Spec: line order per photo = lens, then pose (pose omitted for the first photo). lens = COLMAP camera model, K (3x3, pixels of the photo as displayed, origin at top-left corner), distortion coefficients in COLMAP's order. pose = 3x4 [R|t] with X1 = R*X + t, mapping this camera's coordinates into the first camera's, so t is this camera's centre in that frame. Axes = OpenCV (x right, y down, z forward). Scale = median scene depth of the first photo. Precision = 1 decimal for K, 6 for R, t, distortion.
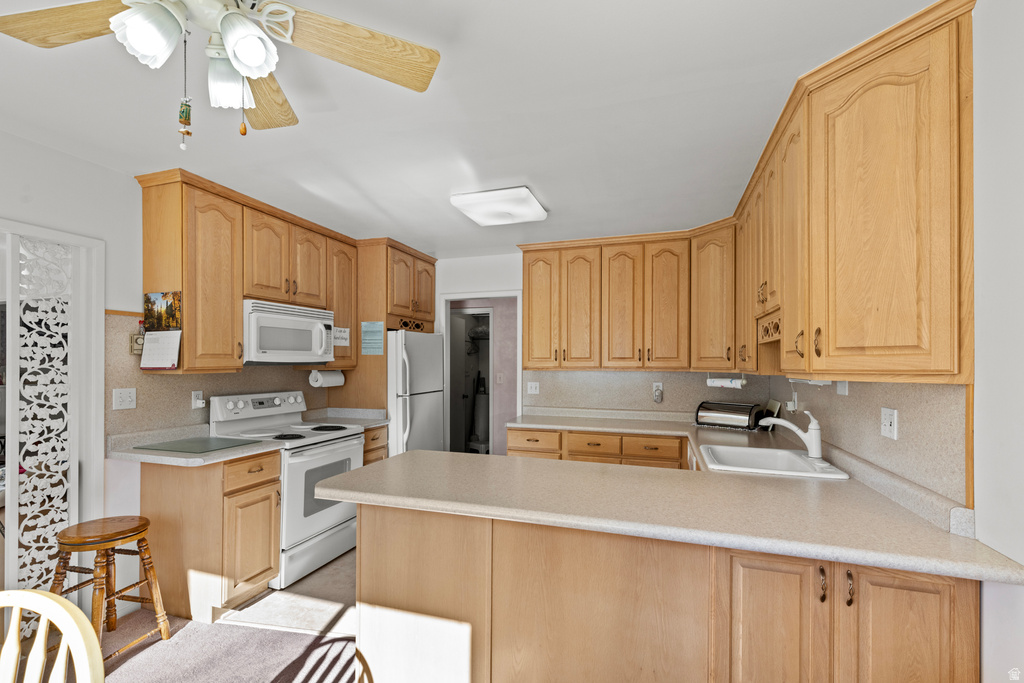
lens RADIAL K [[458.0, 0, 500.6], [0, 458.0, 349.8], [0, 0, 1]] dist [0.008915, -0.000352]
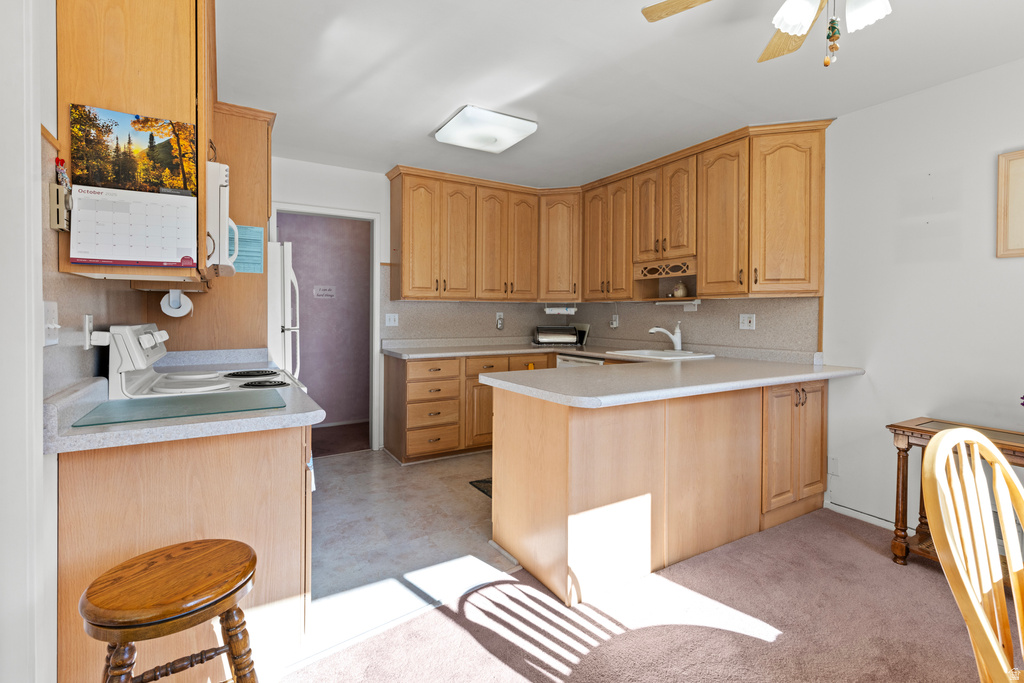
lens RADIAL K [[465.9, 0, 491.7], [0, 465.9, 311.7], [0, 0, 1]] dist [-0.000947, -0.000114]
pose [[0.655365, 0.002987, 0.755306, -0.754830], [-0.024825, 0.999537, 0.017588, 0.064522], [-0.754904, -0.030277, 0.655136, 0.315375]]
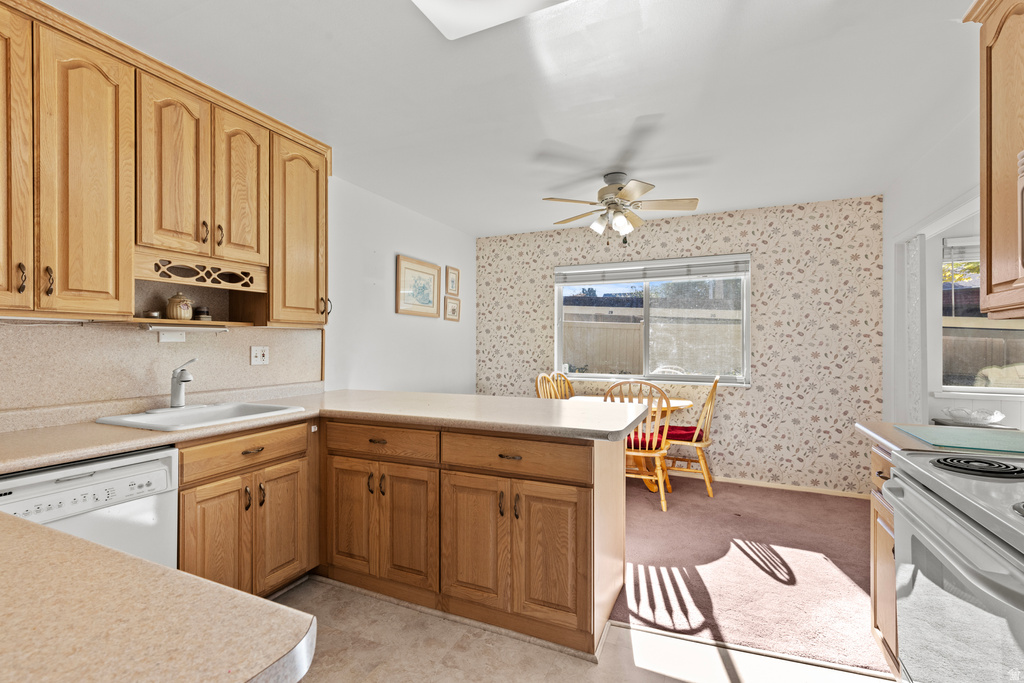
lens RADIAL K [[458.0, 0, 500.6], [0, 458.0, 349.8], [0, 0, 1]] dist [0.008915, -0.000352]
pose [[-0.992767, -0.007346, 0.119833, -0.076066], [-0.010010, 0.999716, -0.021639, 0.098019], [-0.119640, -0.022682, -0.992558, 1.475689]]
